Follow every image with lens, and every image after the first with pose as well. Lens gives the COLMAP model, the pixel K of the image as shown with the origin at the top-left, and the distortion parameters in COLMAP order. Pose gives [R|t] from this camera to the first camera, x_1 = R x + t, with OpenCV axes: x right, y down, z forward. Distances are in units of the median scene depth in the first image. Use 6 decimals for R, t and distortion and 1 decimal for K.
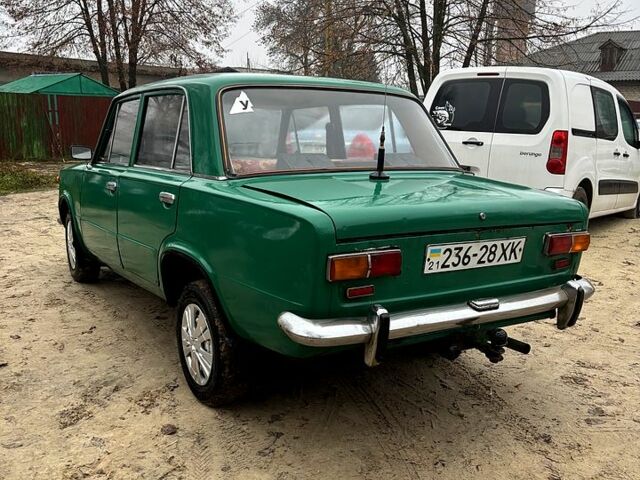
lens RADIAL K [[661.5, 0, 349.9], [0, 661.5, 239.9], [0, 0, 1]] dist [0.026584, 0.000000]
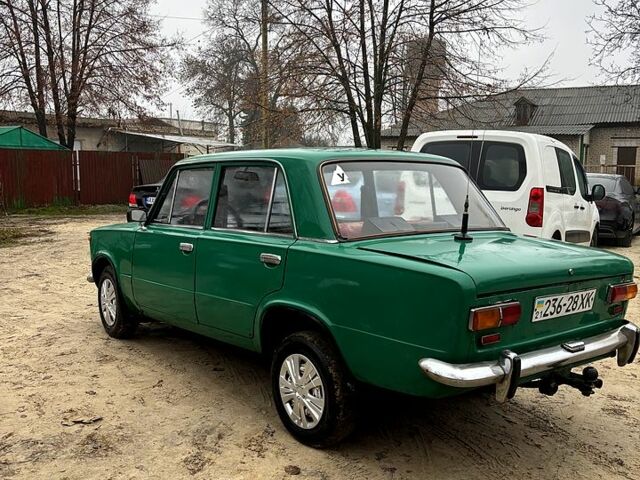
lens RADIAL K [[661.5, 0, 334.8], [0, 661.5, 236.9], [0, 0, 1]] dist [0.026584, 0.000000]
pose [[0.993678, -0.013361, 0.111465, -0.300815], [0.021680, 0.997041, -0.073756, -0.016676], [-0.110150, 0.075706, 0.991028, -0.121238]]
